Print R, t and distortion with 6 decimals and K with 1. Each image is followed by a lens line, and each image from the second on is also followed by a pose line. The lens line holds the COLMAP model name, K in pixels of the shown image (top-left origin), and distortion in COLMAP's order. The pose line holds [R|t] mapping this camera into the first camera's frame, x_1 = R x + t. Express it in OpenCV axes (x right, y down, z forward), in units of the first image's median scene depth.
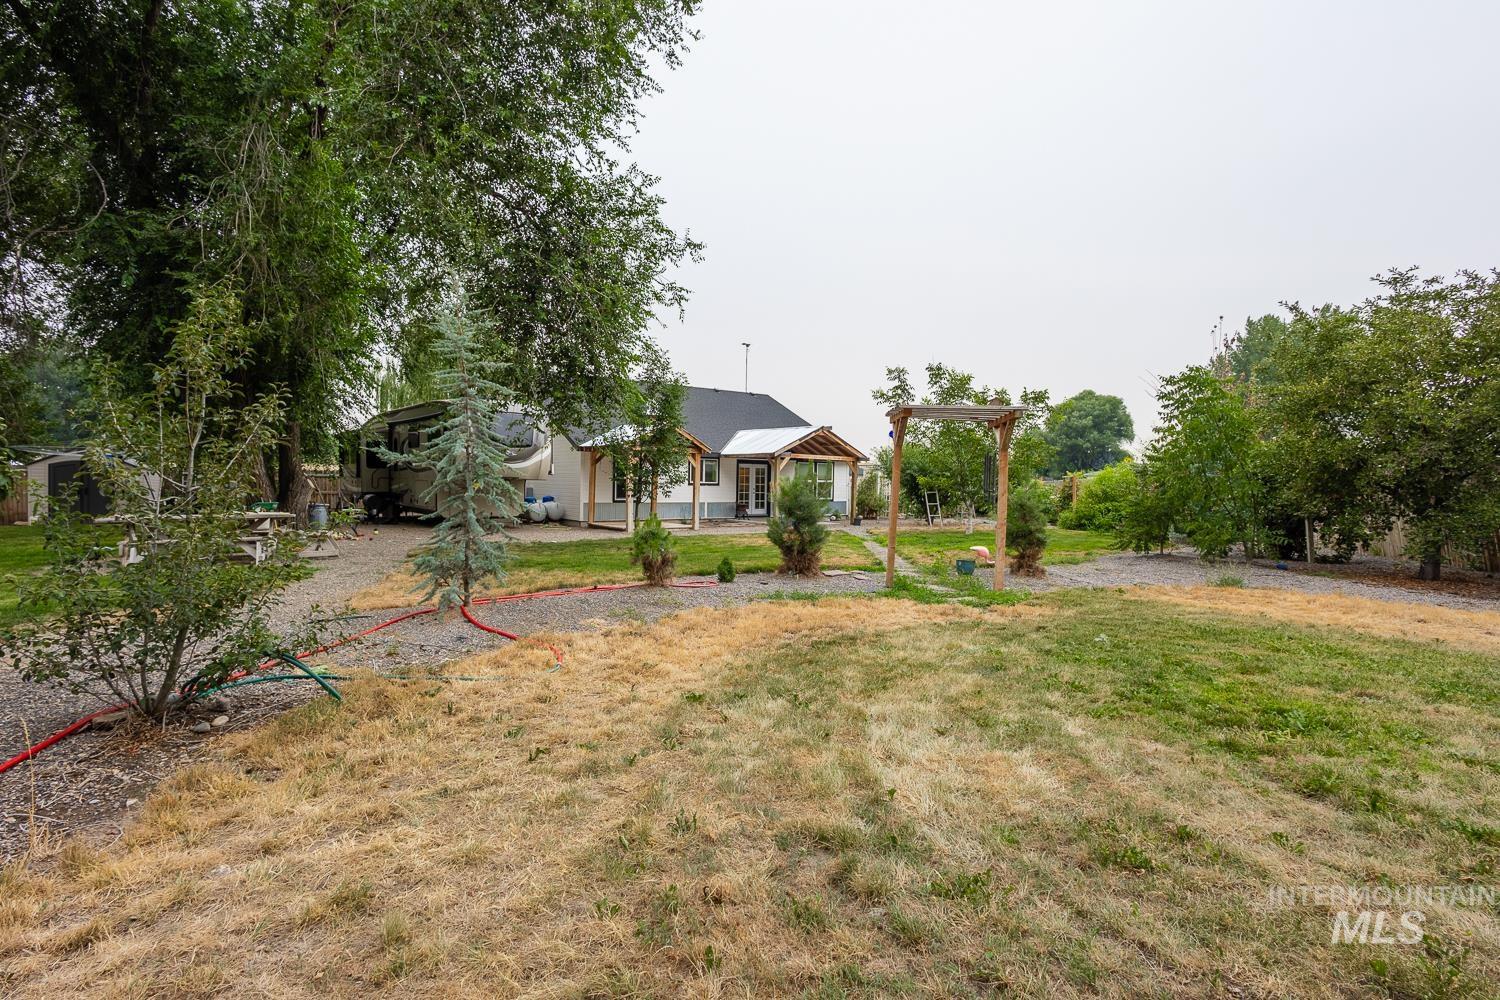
lens RADIAL K [[700.4, 0, 755.6], [0, 700.4, 500.0], [0, 0, 1]] dist [0.001138, 0.002045]
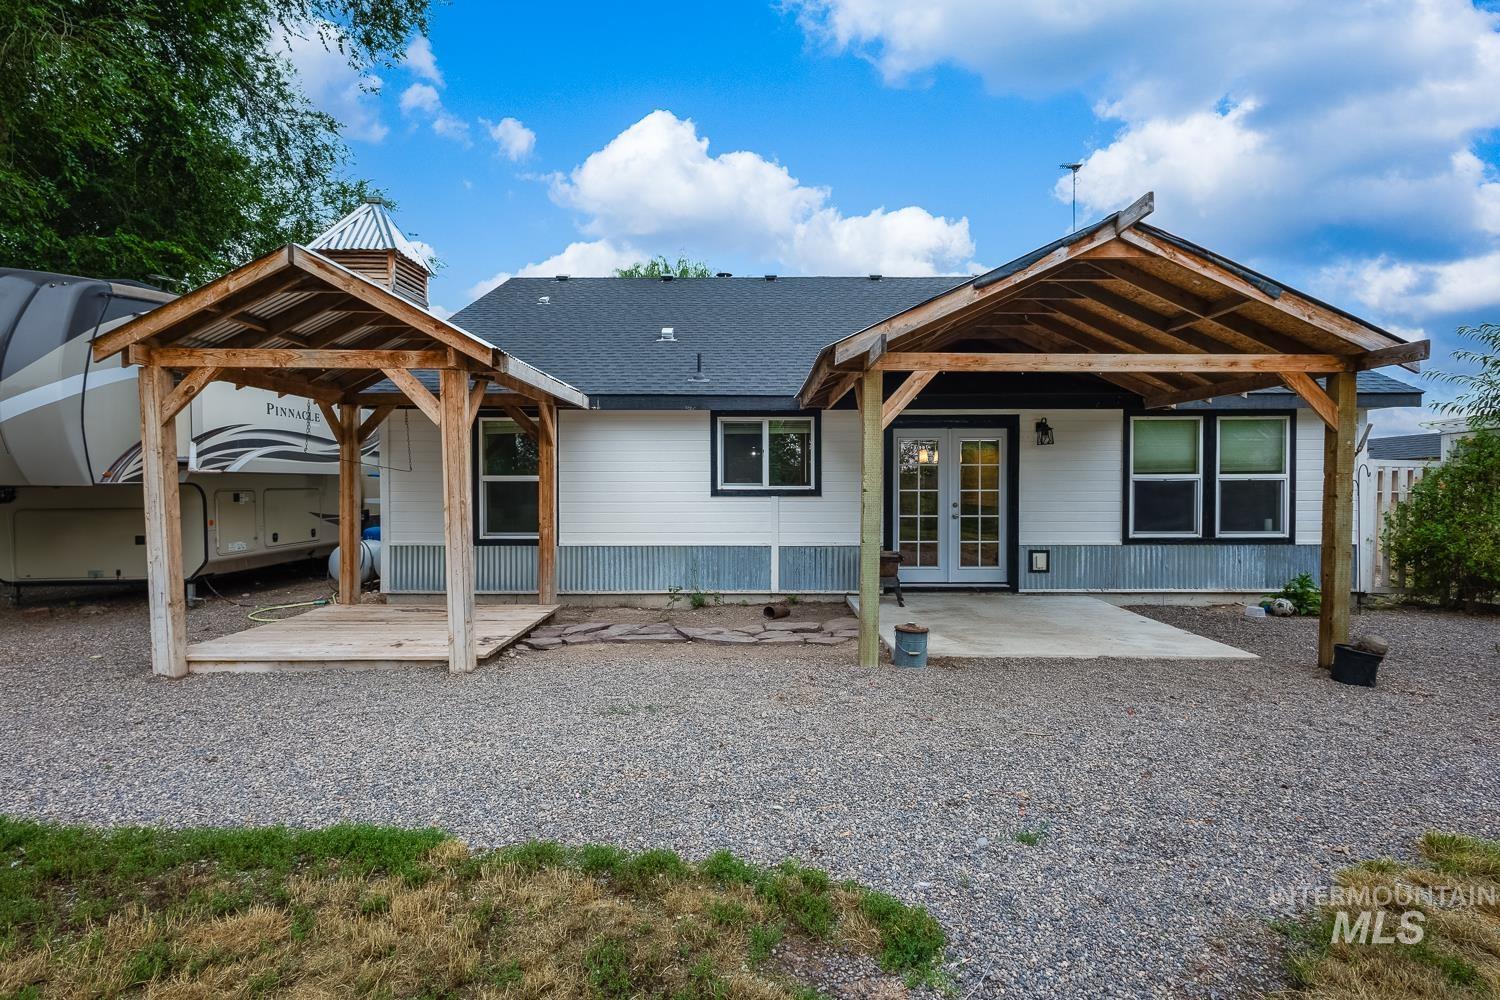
lens RADIAL K [[700.4, 0, 754.6], [0, 700.4, 497.3], [0, 0, 1]] dist [0.001138, 0.002045]
pose [[0.786744, -0.005372, -0.617257, 0.132151], [-0.002483, 0.999927, -0.011866, -0.015831], [0.617275, 0.010868, 0.786672, 0.724750]]
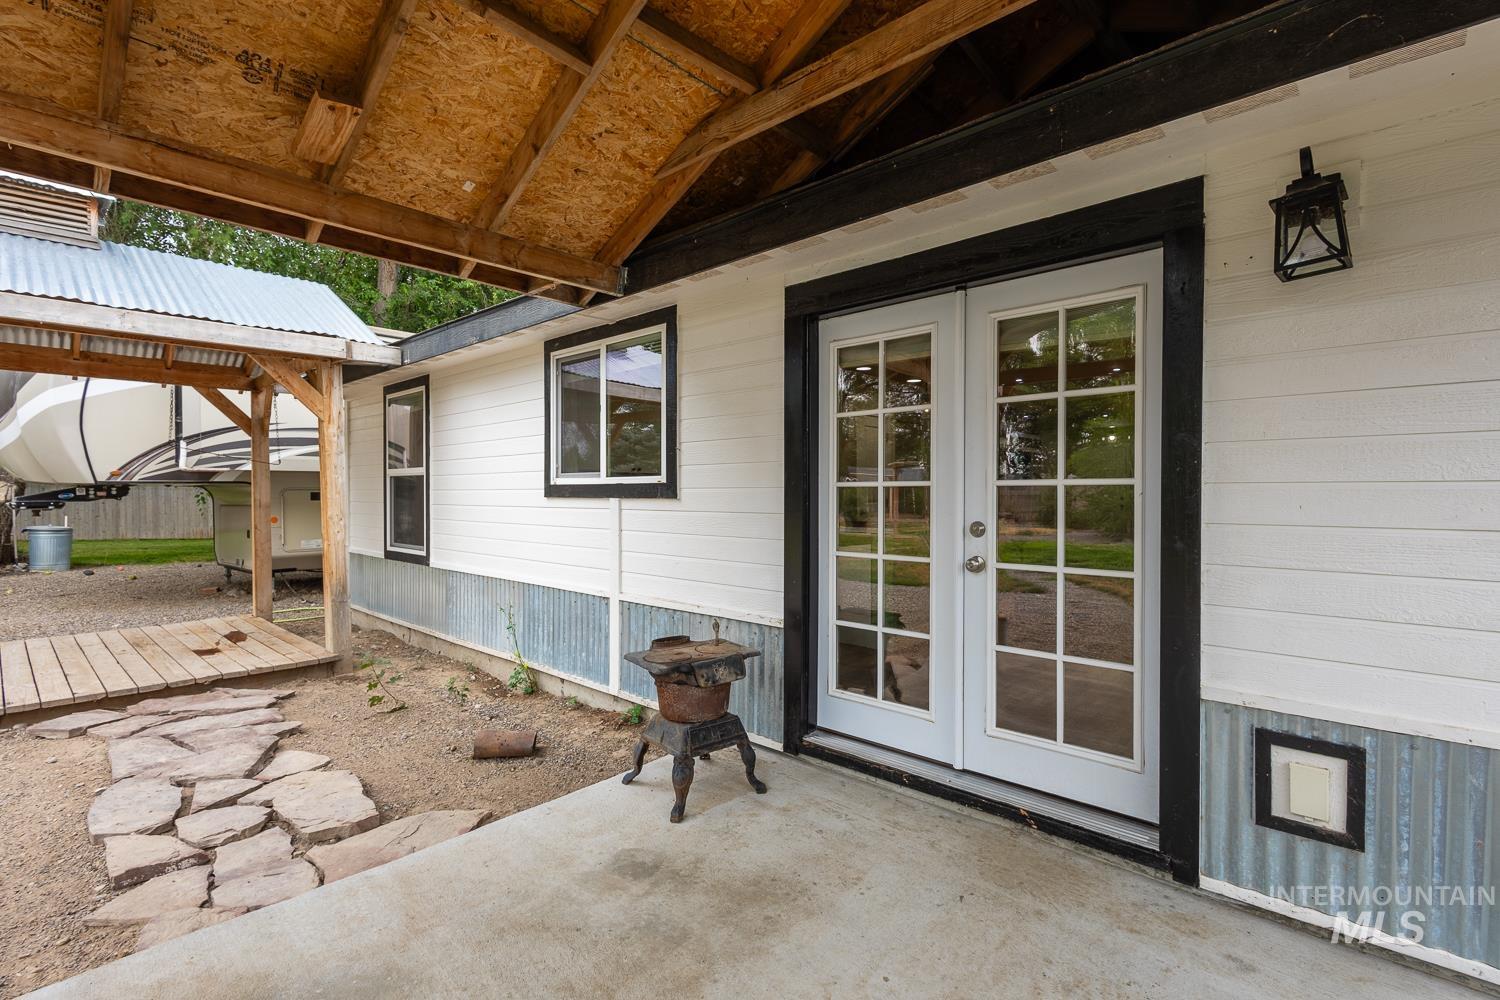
lens RADIAL K [[700.4, 0, 739.5], [0, 700.4, 493.4], [0, 0, 1]] dist [0.001138, 0.002045]
pose [[0.142674, -0.015255, -0.989652, 0.099644], [-0.022508, 0.999573, -0.018653, -0.019052], [0.989514, 0.024936, 0.142270, 1.003888]]
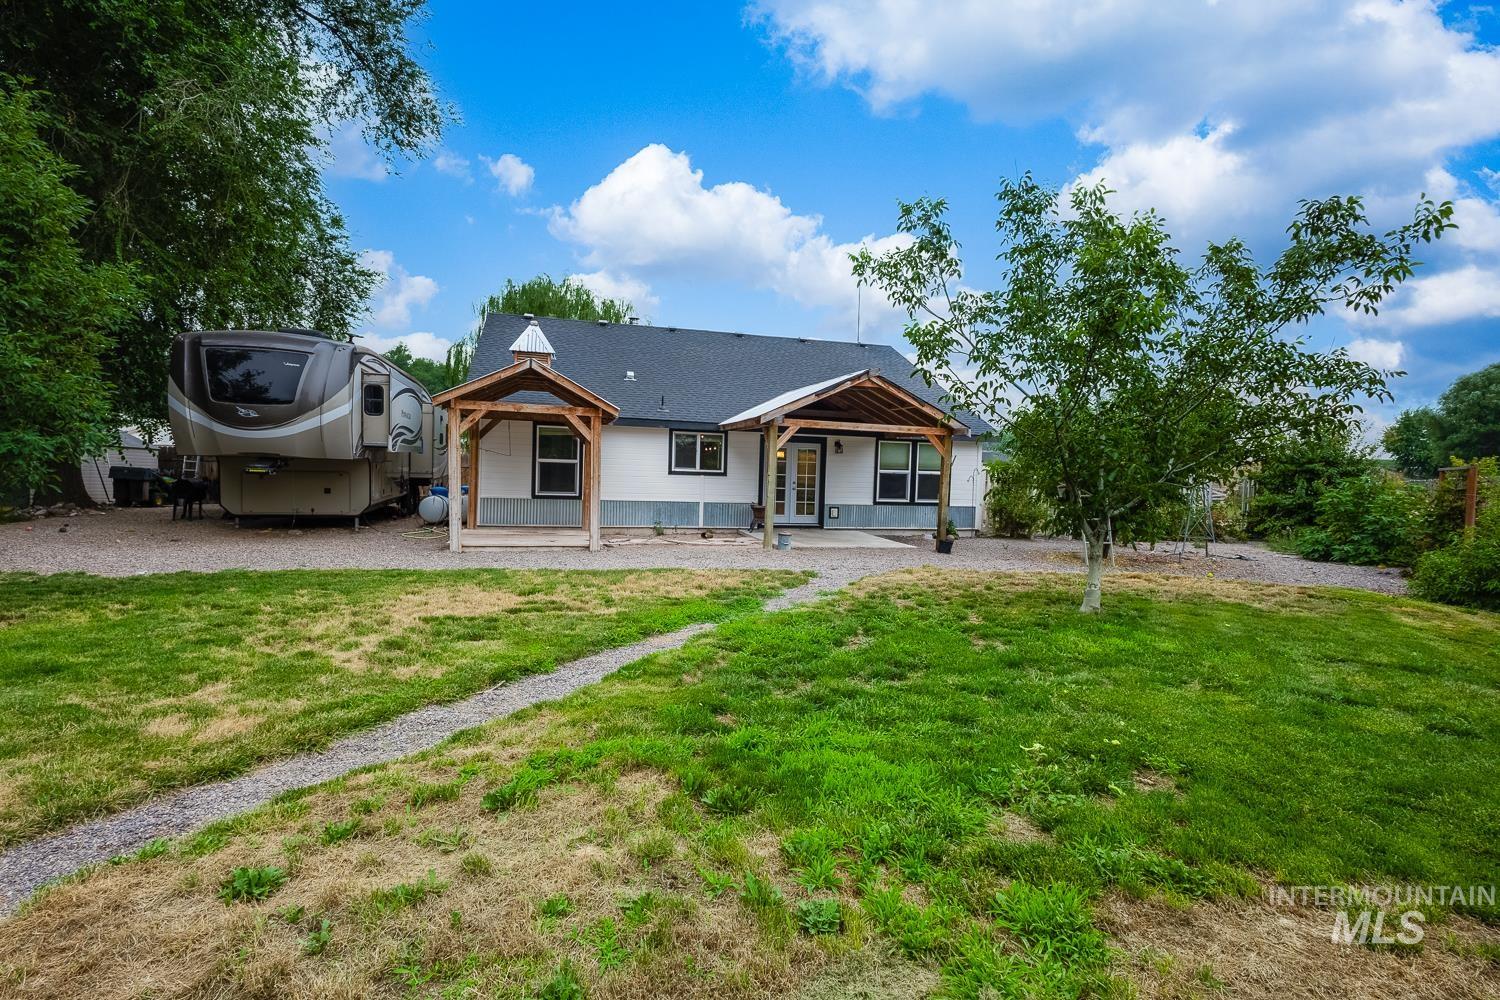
lens RADIAL K [[700.4, 0, 753.9], [0, 700.4, 494.7], [0, 0, 1]] dist [0.001138, 0.002045]
pose [[0.925950, 0.030276, -0.376431, 0.210008], [-0.028154, 0.999542, 0.011138, -0.011474], [0.376596, 0.000285, 0.926378, 0.433342]]
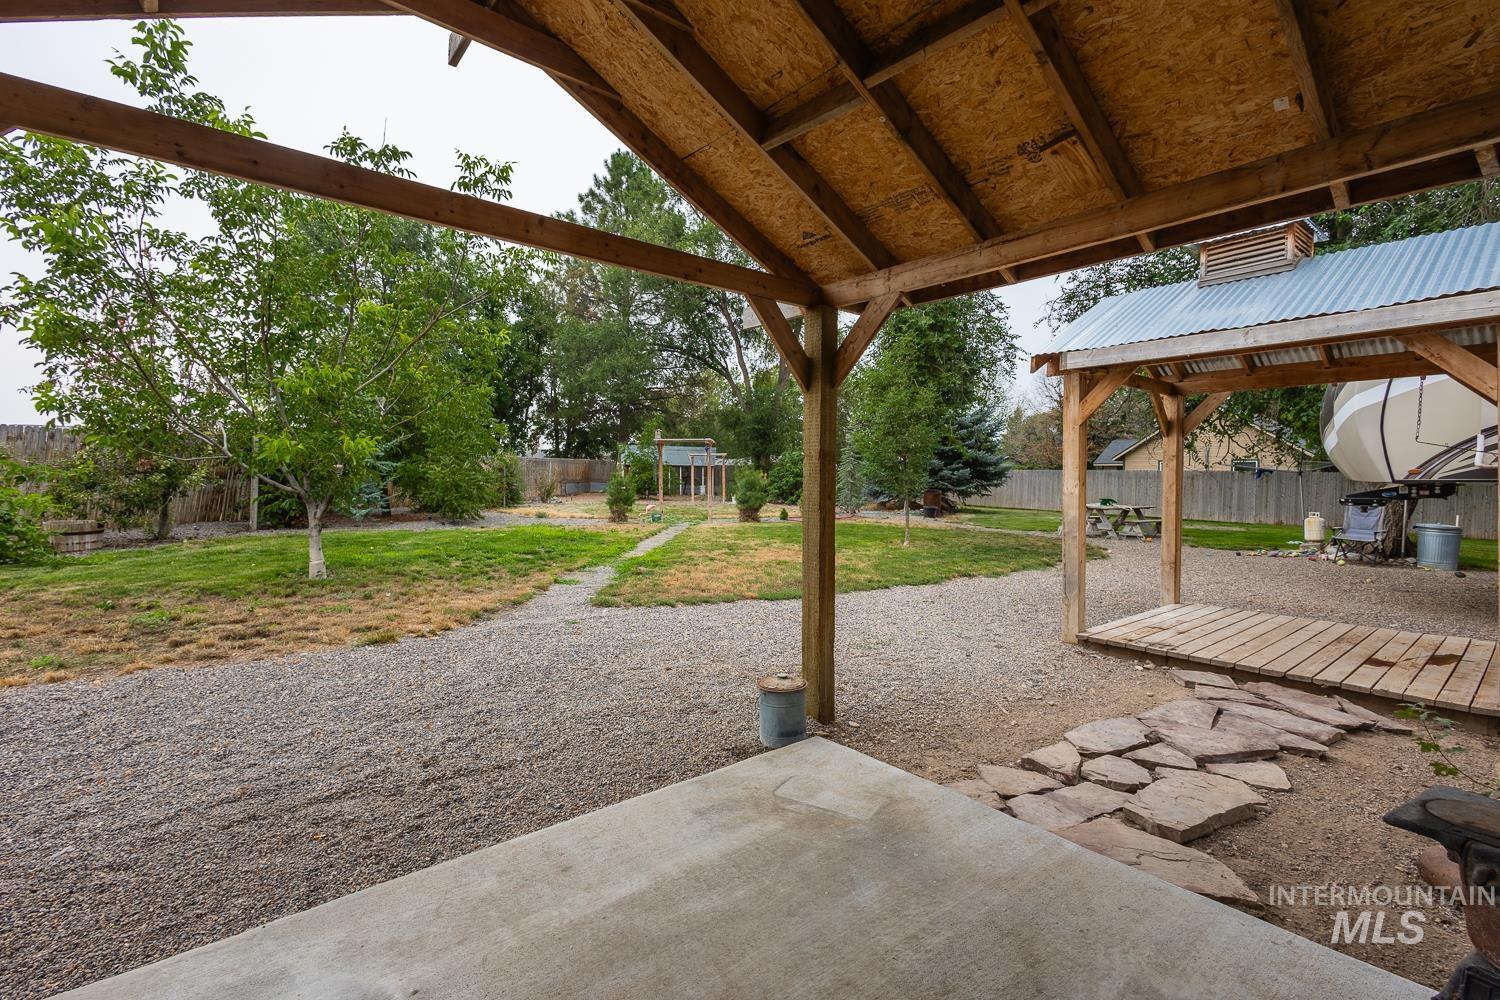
lens RADIAL K [[700.4, 0, 762.0], [0, 700.4, 499.1], [0, 0, 1]] dist [0.001138, 0.002045]
pose [[-0.999560, -0.029189, -0.005183, 0.039146], [-0.029421, 0.998197, 0.052324, -0.023210], [0.003646, 0.052453, -0.998617, 1.075309]]
